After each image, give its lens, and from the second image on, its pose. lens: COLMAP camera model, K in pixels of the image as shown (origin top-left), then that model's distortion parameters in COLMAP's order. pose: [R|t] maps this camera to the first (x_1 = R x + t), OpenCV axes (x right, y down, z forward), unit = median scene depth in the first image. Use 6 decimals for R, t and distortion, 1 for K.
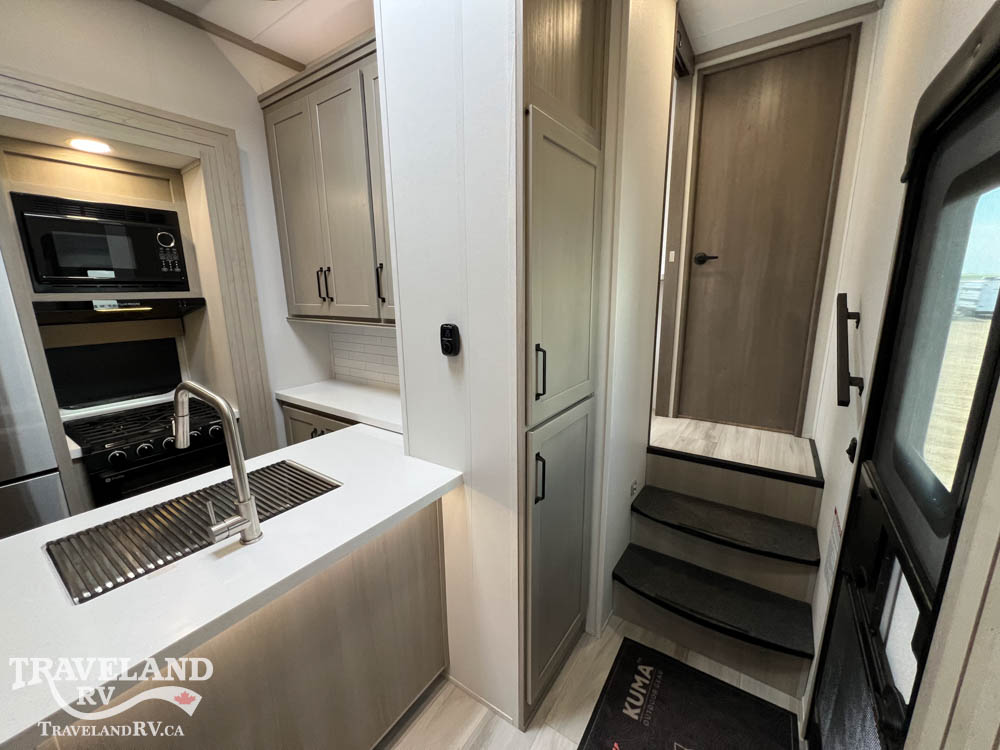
lens RADIAL K [[399.7, 0, 497.9], [0, 399.7, 373.5], [0, 0, 1]] dist [-0.001853, 0.000121]
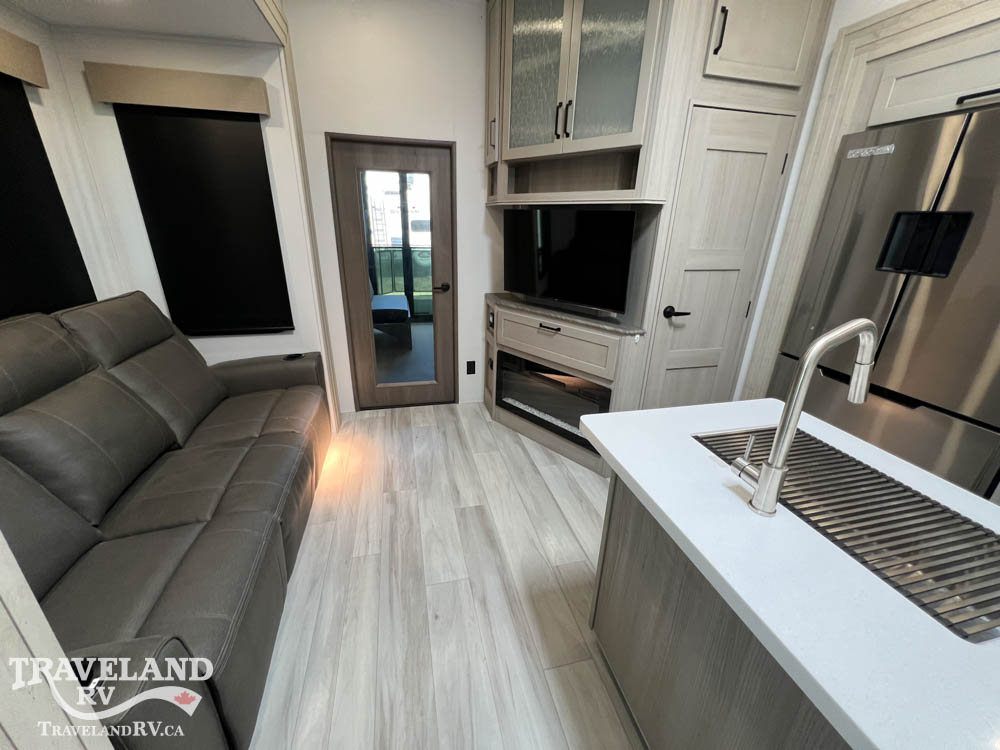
lens RADIAL K [[399.7, 0, 497.9], [0, 399.7, 373.5], [0, 0, 1]] dist [-0.001853, 0.000121]
pose [[-0.665380, 0.264213, -0.698184, 0.150402], [-0.173460, 0.854950, 0.488848, -0.082813], [0.726073, 0.446376, -0.523036, 0.520596]]
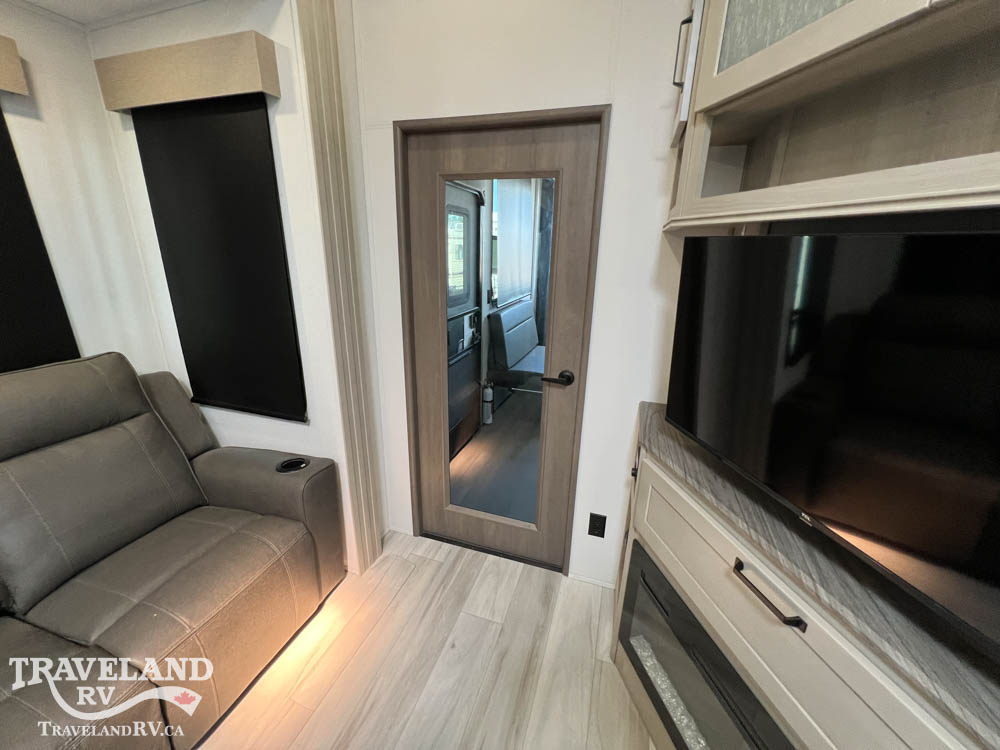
lens RADIAL K [[399.7, 0, 497.9], [0, 399.7, 373.5], [0, 0, 1]] dist [-0.001853, 0.000121]
pose [[-0.959756, 0.079608, -0.269316, -0.604719], [-0.066248, 0.867739, 0.492585, 0.018084], [0.272910, 0.490603, -0.827544, 0.012428]]
